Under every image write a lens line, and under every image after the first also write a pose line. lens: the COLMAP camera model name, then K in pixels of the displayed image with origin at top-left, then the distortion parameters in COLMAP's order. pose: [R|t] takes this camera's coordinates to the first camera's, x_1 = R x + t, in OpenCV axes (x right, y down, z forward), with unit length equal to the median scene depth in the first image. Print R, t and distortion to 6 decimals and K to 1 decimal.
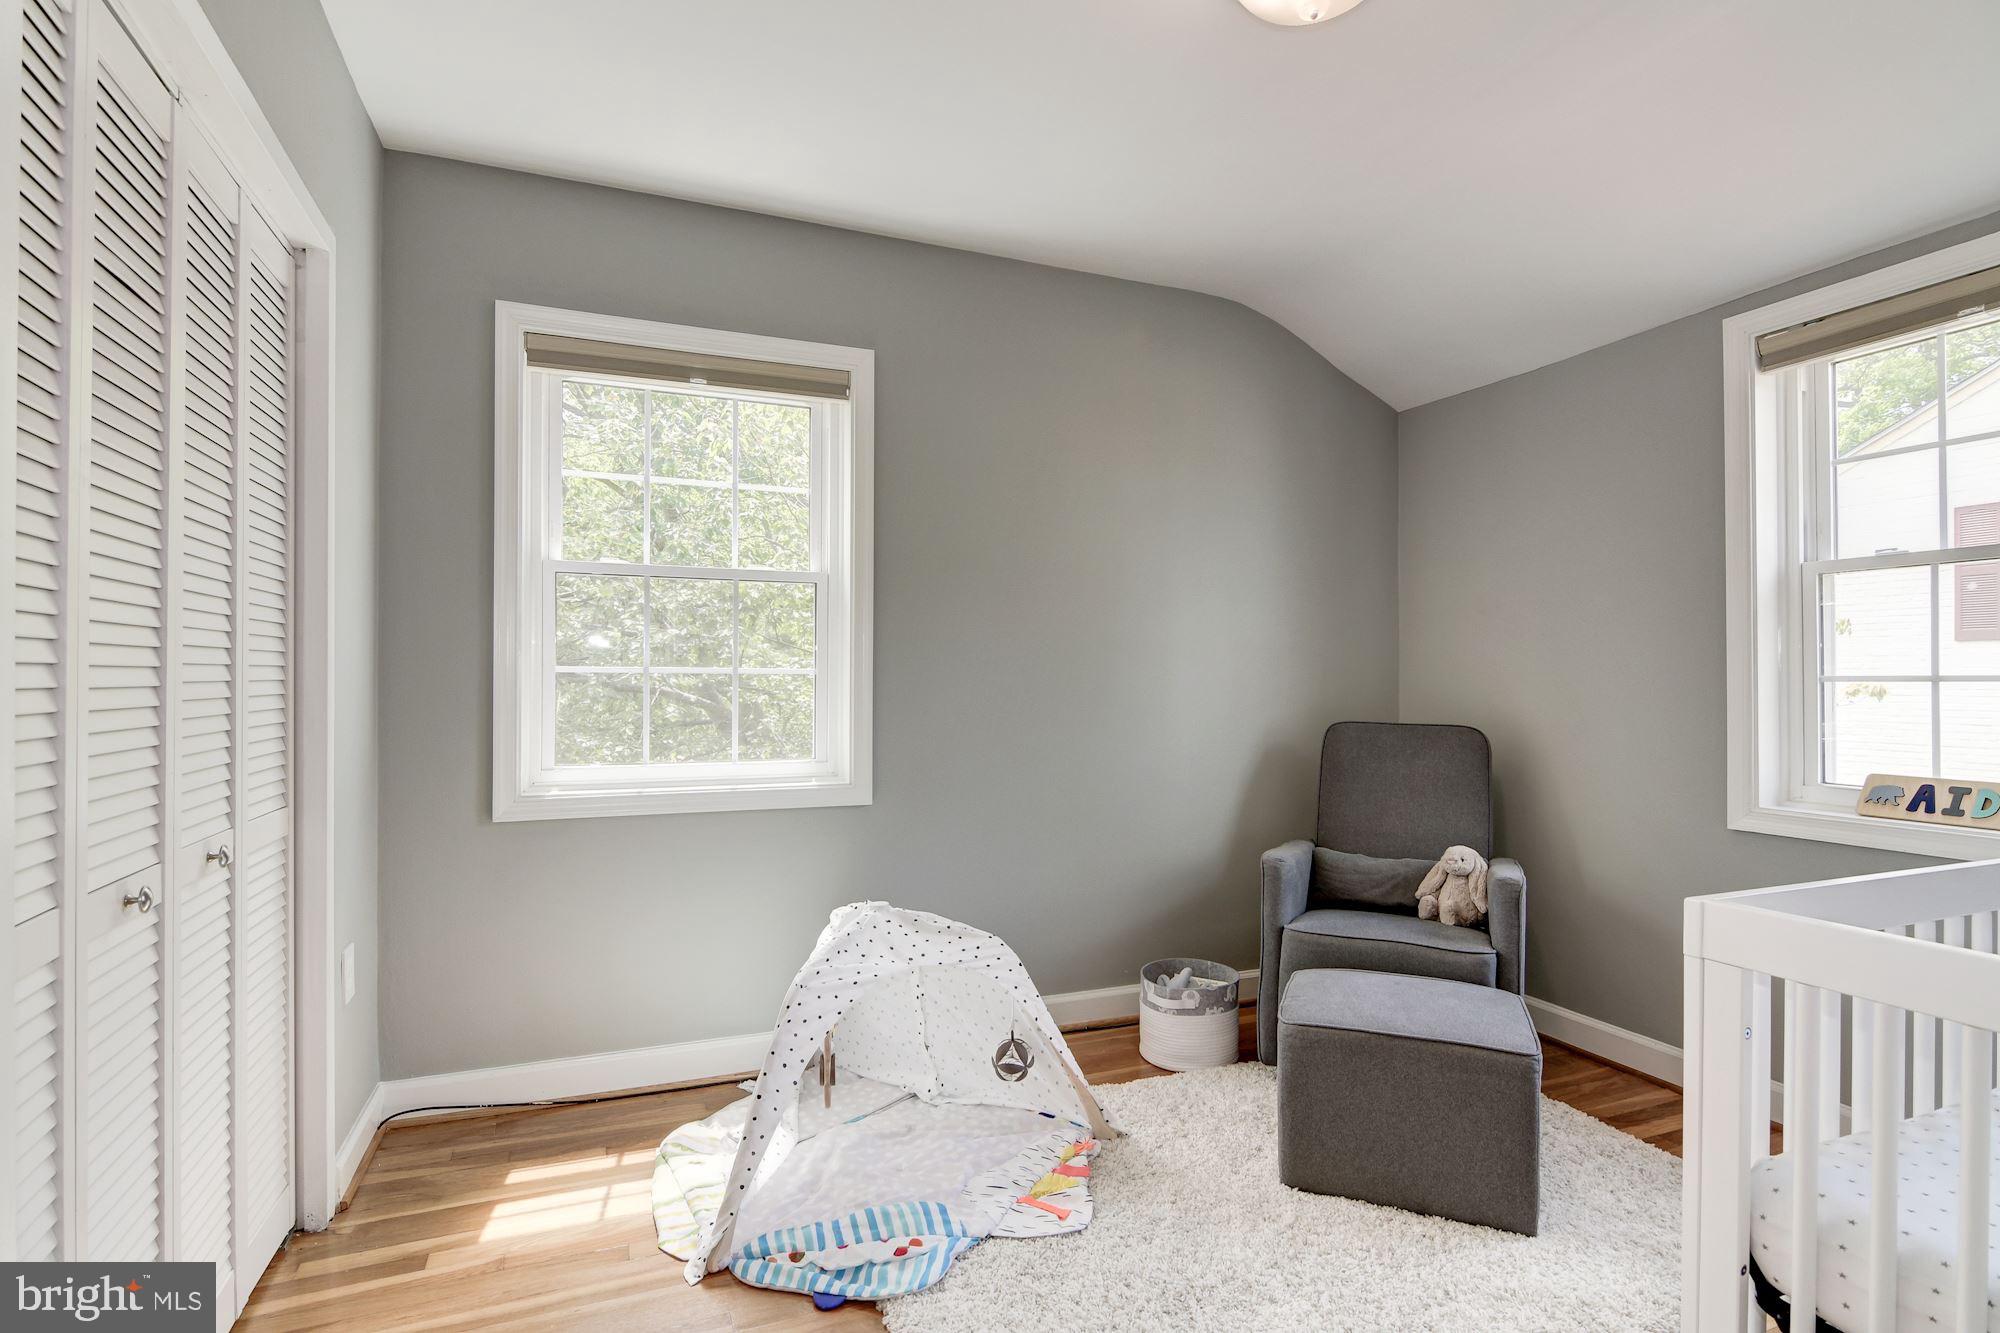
lens RADIAL K [[1000.8, 0, 1052.9], [0, 1000.8, 653.9], [0, 0, 1]] dist [0.002391, -0.010064]
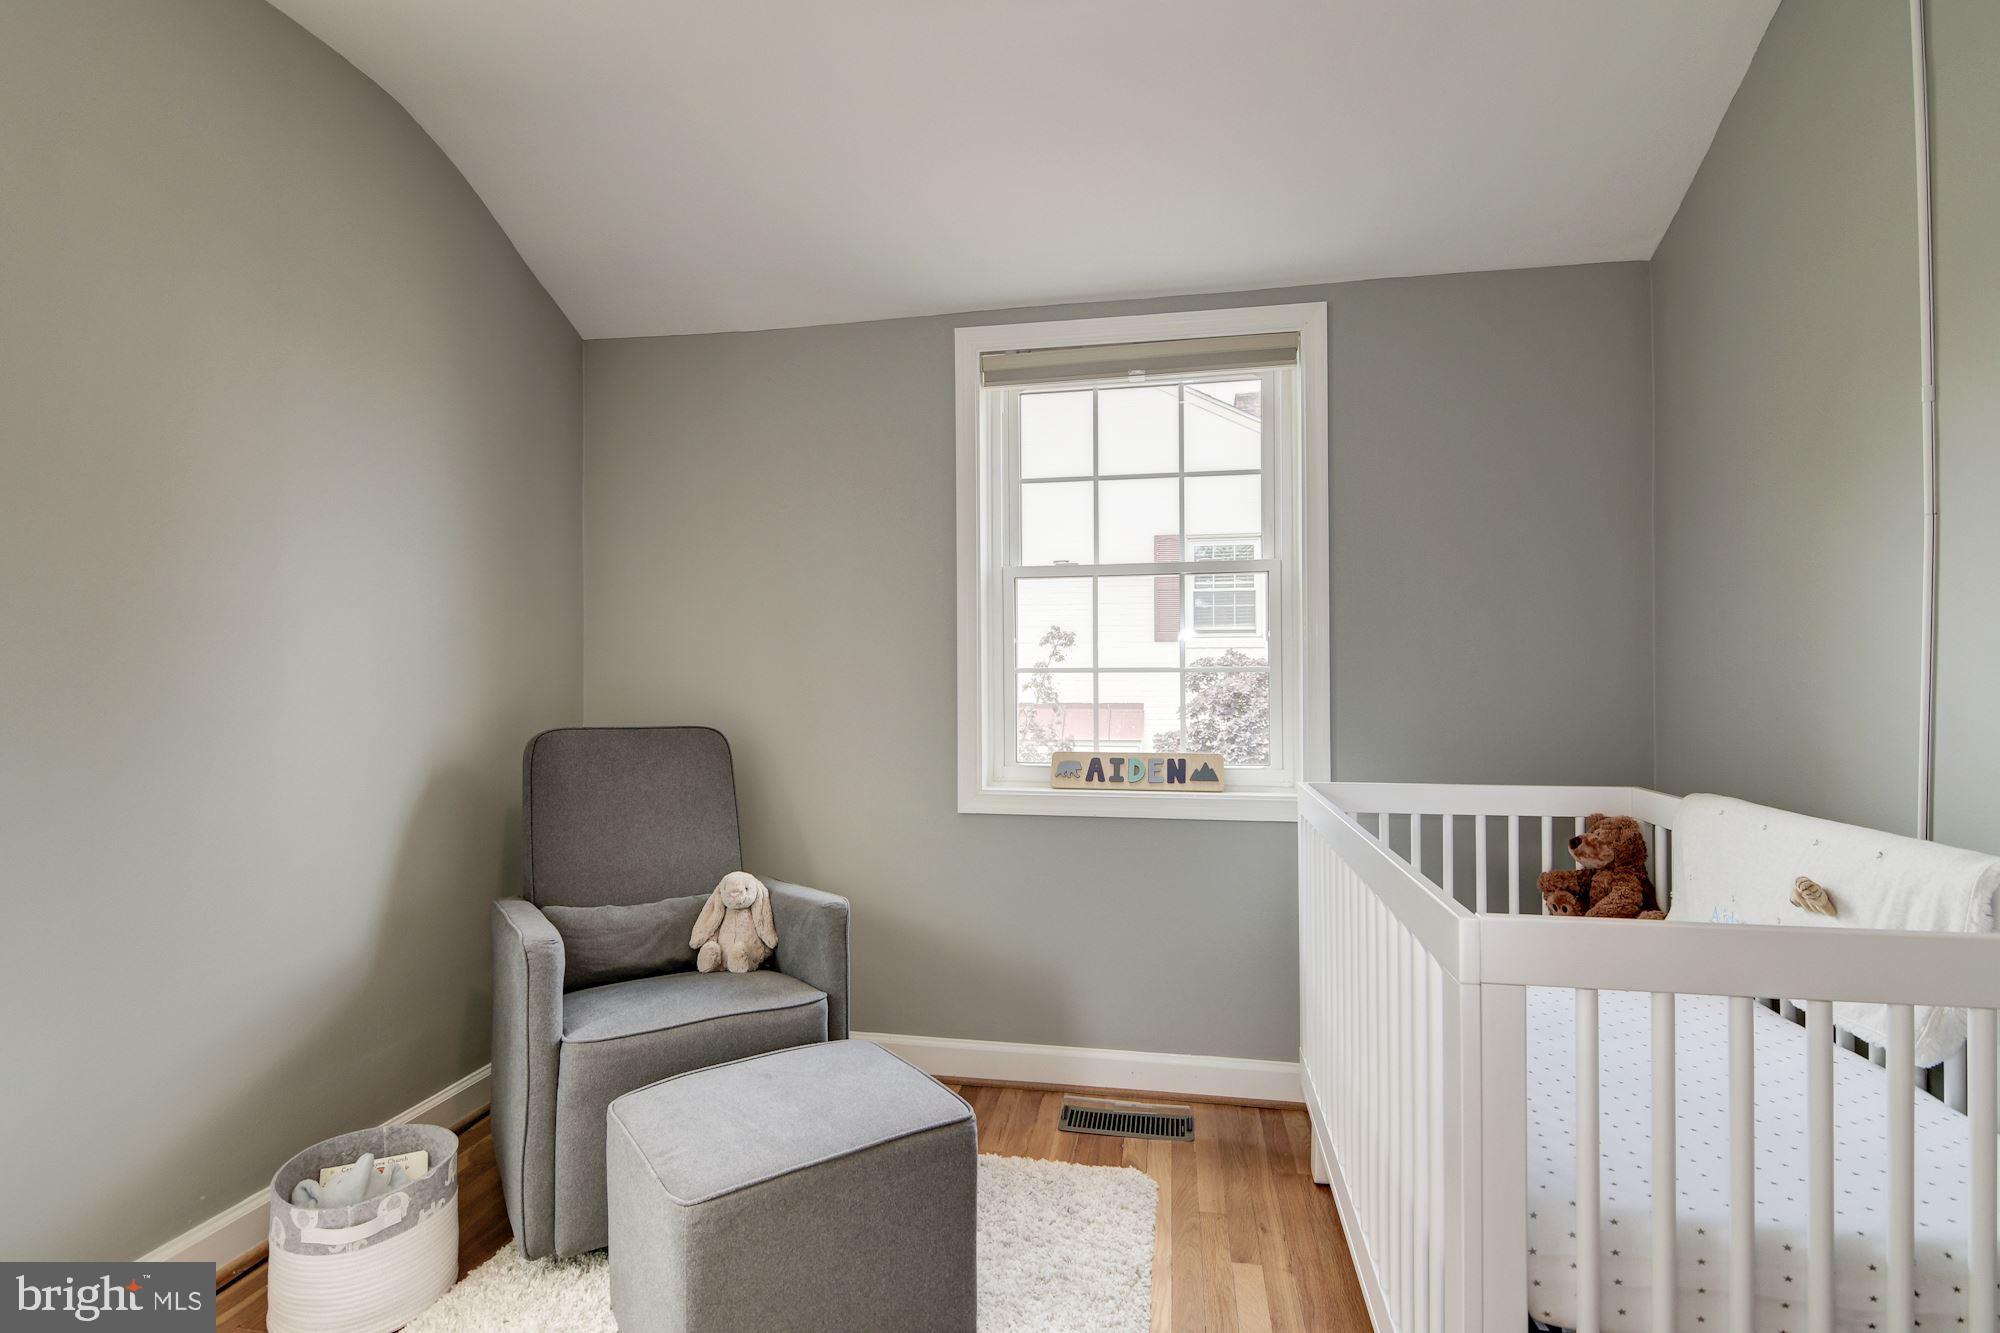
lens RADIAL K [[966.8, 0, 1020.3], [0, 966.8, 657.0], [0, 0, 1]] dist [0.012771, -0.013300]
pose [[0.577236, 0.010785, 0.816506, -0.120296], [-0.016291, 0.999866, -0.001690, 0.011292], [-0.816415, -0.012326, 0.577335, 0.363187]]
